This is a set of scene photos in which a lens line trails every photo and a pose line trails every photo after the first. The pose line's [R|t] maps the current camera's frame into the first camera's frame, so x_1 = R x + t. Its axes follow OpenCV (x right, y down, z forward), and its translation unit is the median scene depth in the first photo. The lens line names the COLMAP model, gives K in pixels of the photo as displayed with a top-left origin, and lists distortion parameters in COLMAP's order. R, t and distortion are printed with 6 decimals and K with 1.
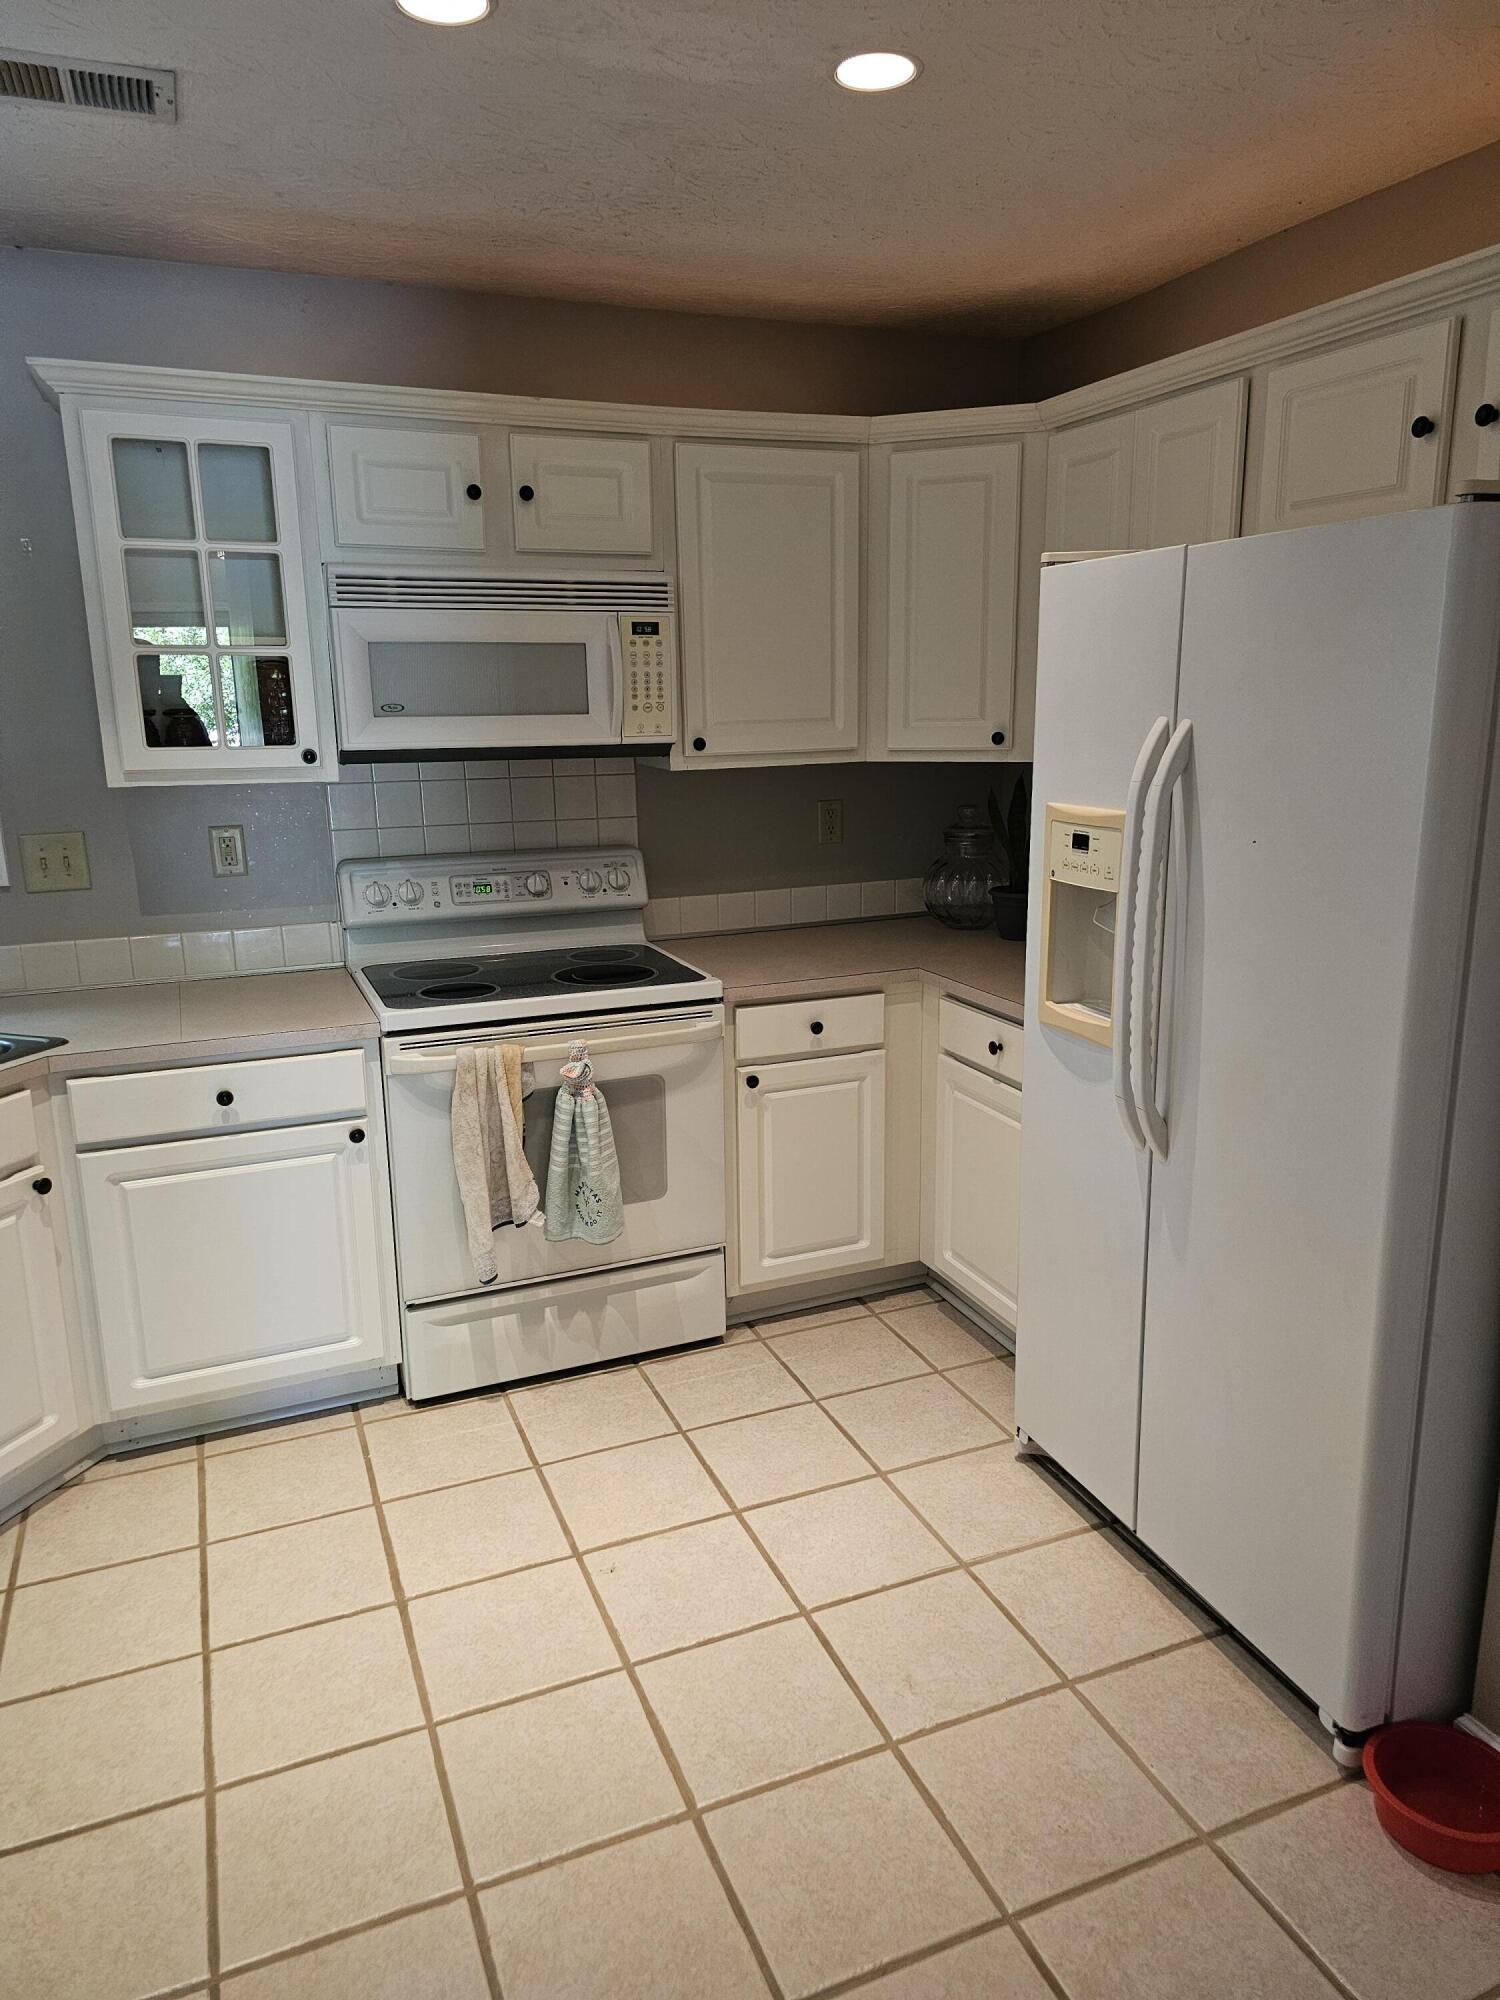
lens RADIAL K [[1332.4, 0, 753.7], [0, 1332.4, 997.9], [0, 0, 1]] dist [0.026571, -0.021061]
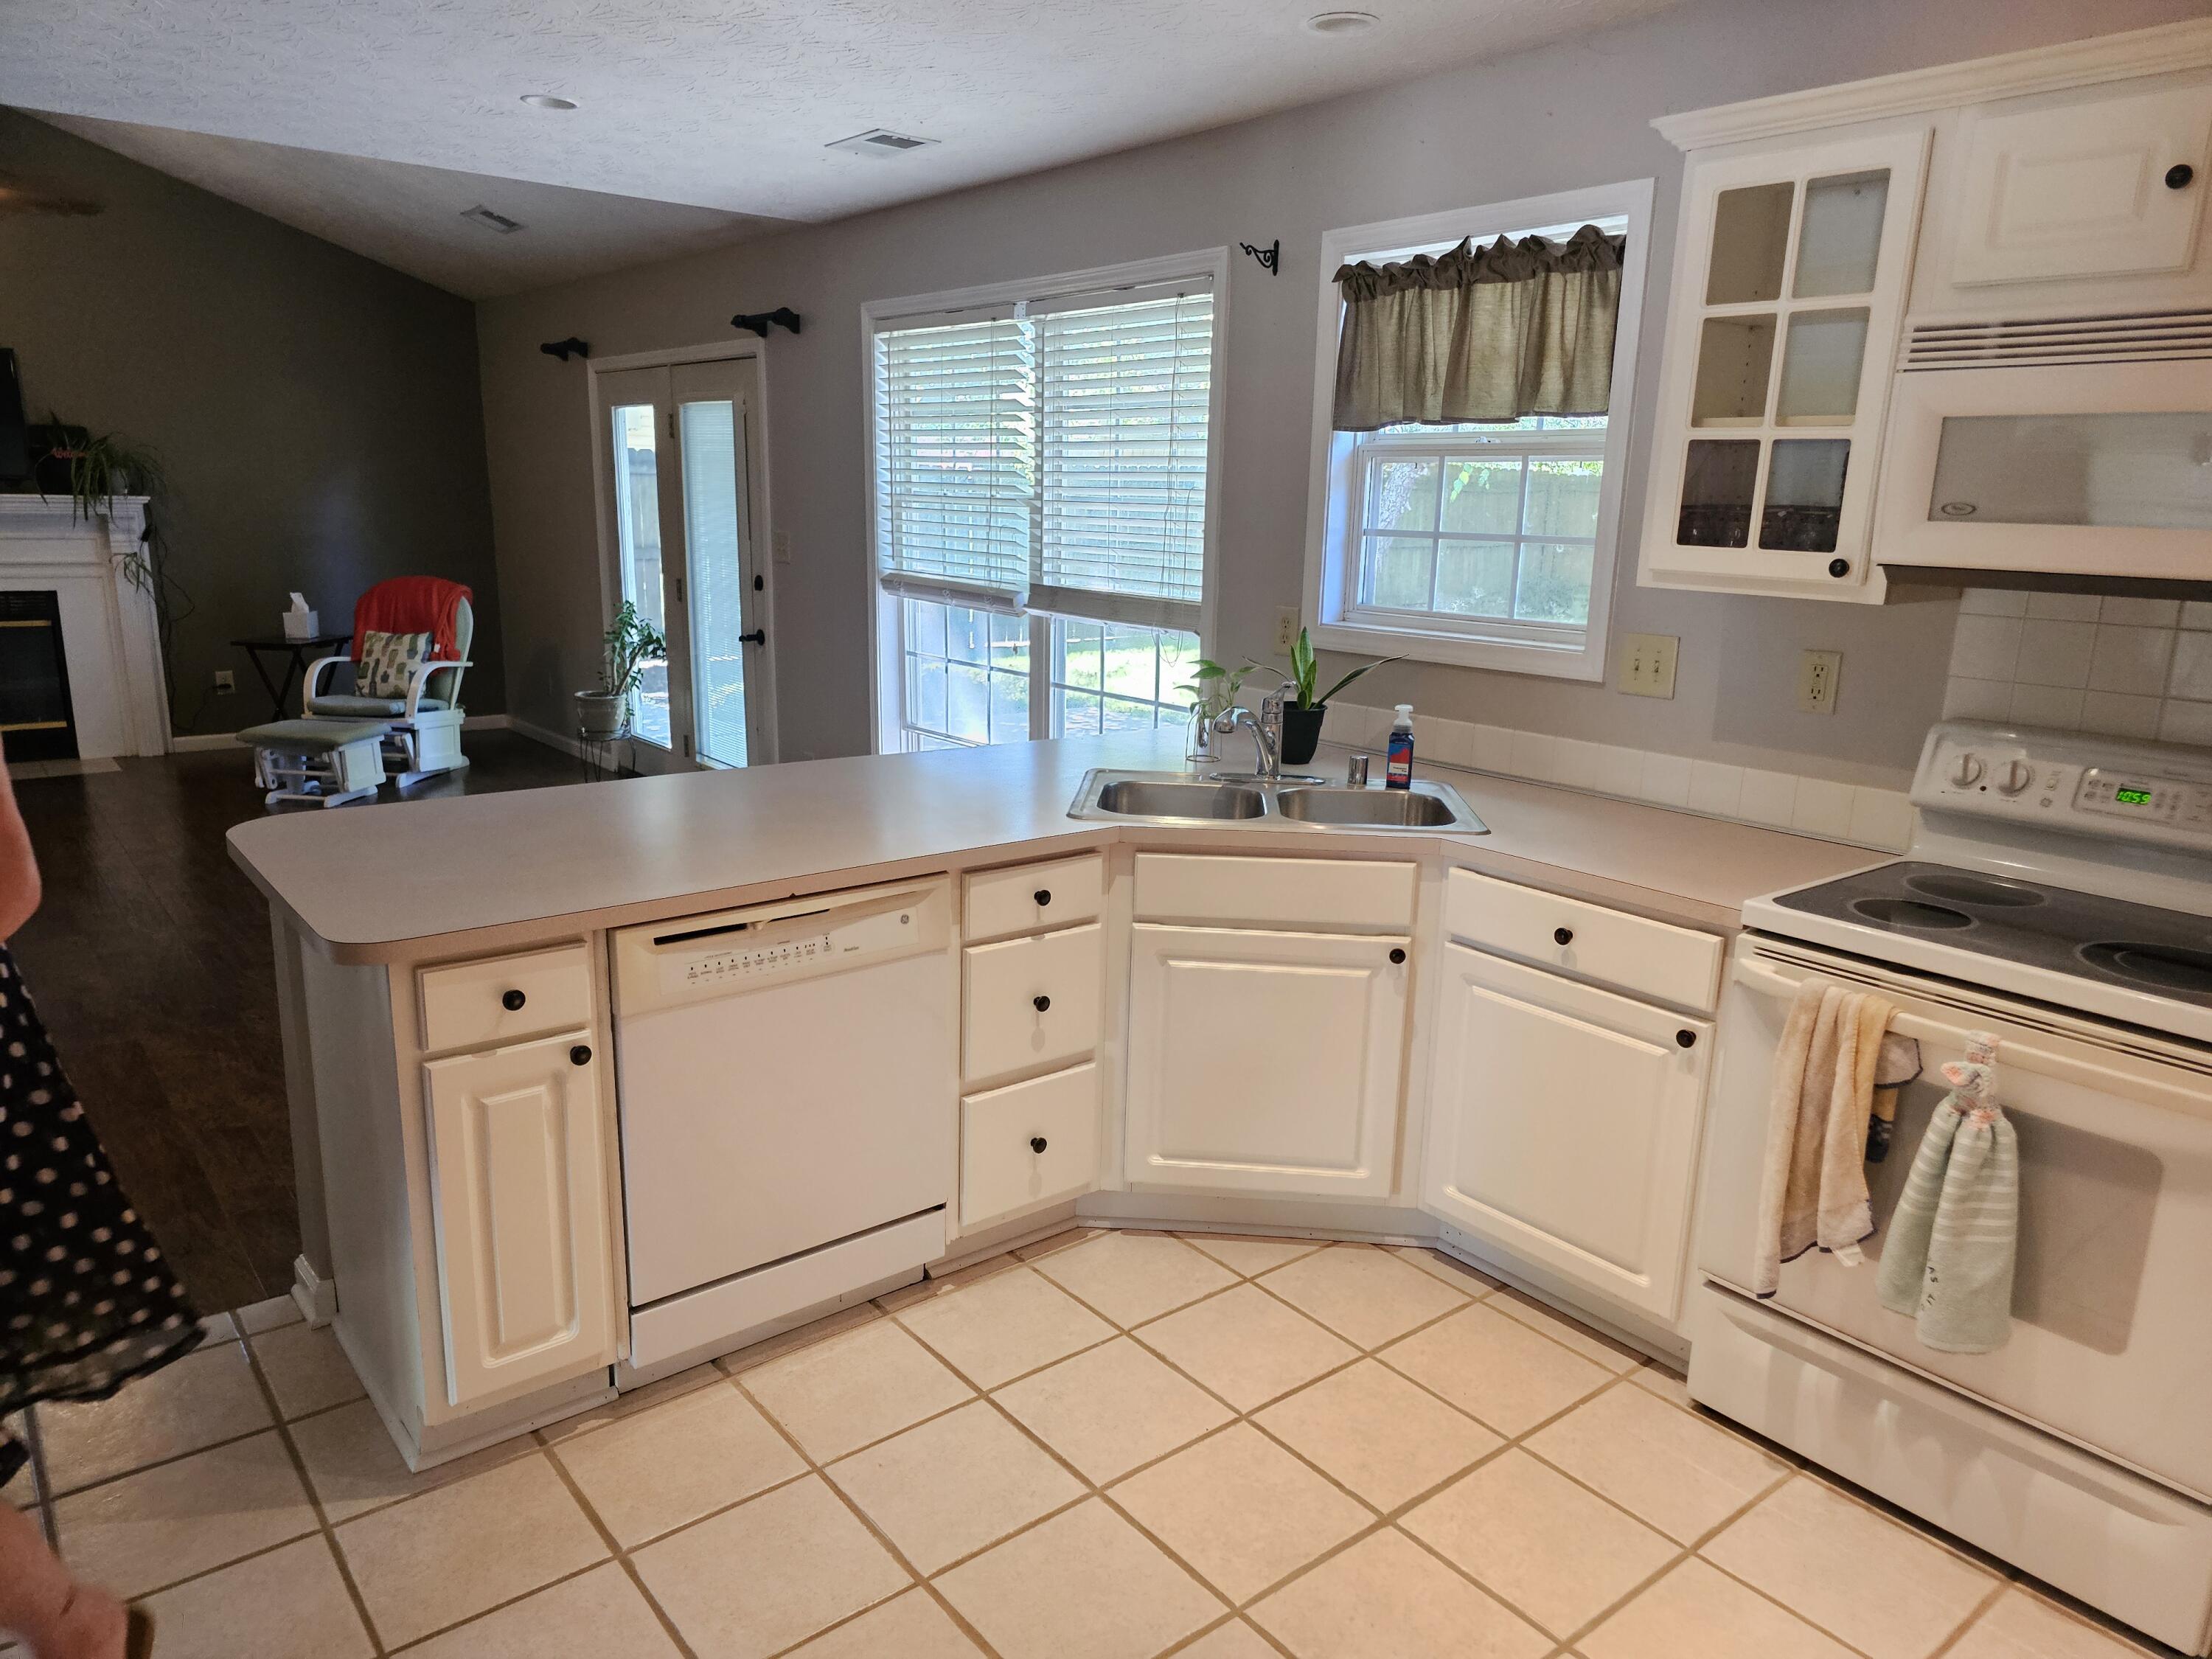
lens RADIAL K [[1473.6, 0, 1103.4], [0, 1473.6, 836.0], [0, 0, 1]] dist [0.026571, -0.021061]
pose [[0.270706, 0.238075, -0.932759, 0.390643], [-0.241252, 0.954794, 0.173683, -0.079058], [0.931942, 0.178013, 0.315904, 0.361474]]
